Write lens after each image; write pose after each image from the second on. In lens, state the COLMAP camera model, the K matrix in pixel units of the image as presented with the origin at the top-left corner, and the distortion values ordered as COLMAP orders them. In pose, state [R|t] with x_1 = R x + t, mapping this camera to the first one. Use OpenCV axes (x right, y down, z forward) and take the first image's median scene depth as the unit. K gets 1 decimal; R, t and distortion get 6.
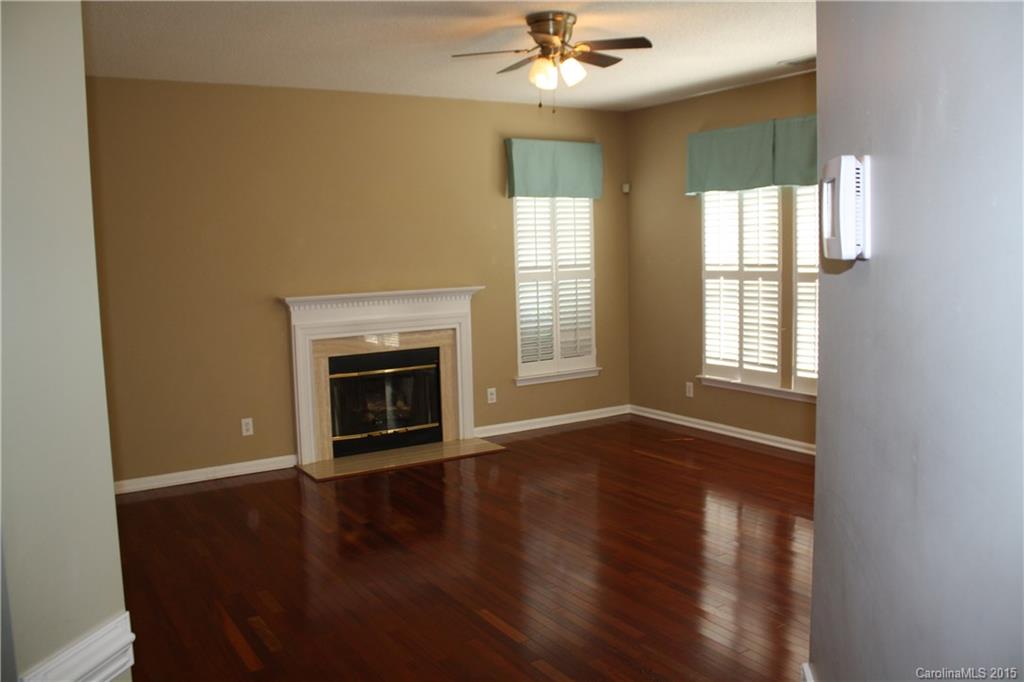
lens RADIAL K [[857.2, 0, 512.0], [0, 857.2, 341.0], [0, 0, 1]] dist [-0.112932, 0.016698]
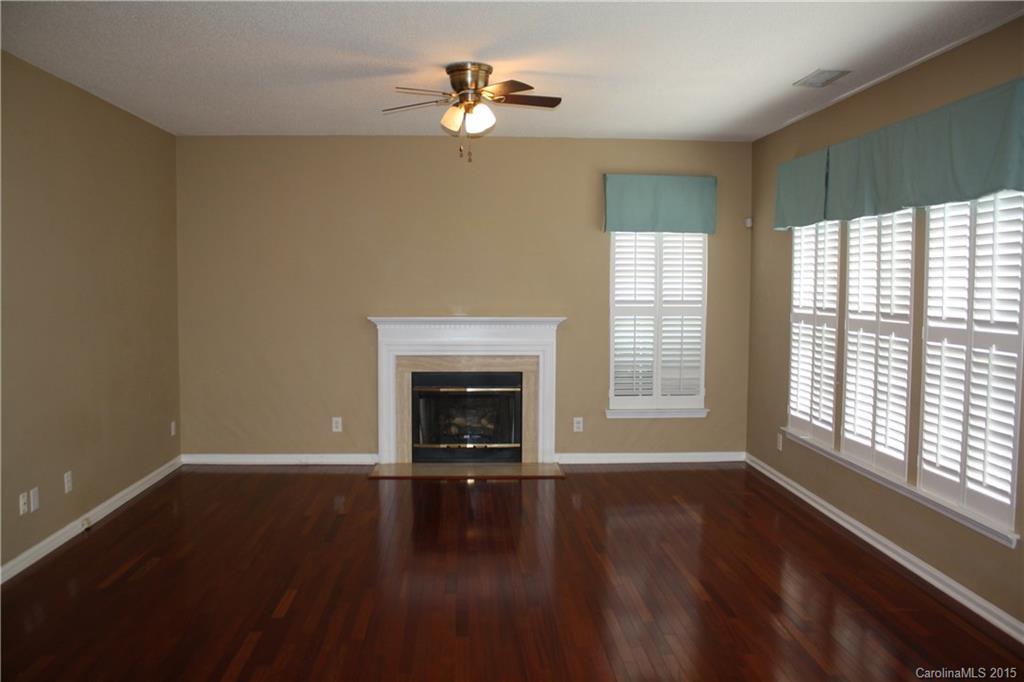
lens RADIAL K [[857.2, 0, 512.0], [0, 857.2, 341.0], [0, 0, 1]] dist [-0.112932, 0.016698]
pose [[0.872118, 0.065568, -0.484883, 0.409300], [-0.081002, 0.996654, -0.010920, -0.018634], [0.482545, 0.048800, 0.874511, 0.064925]]
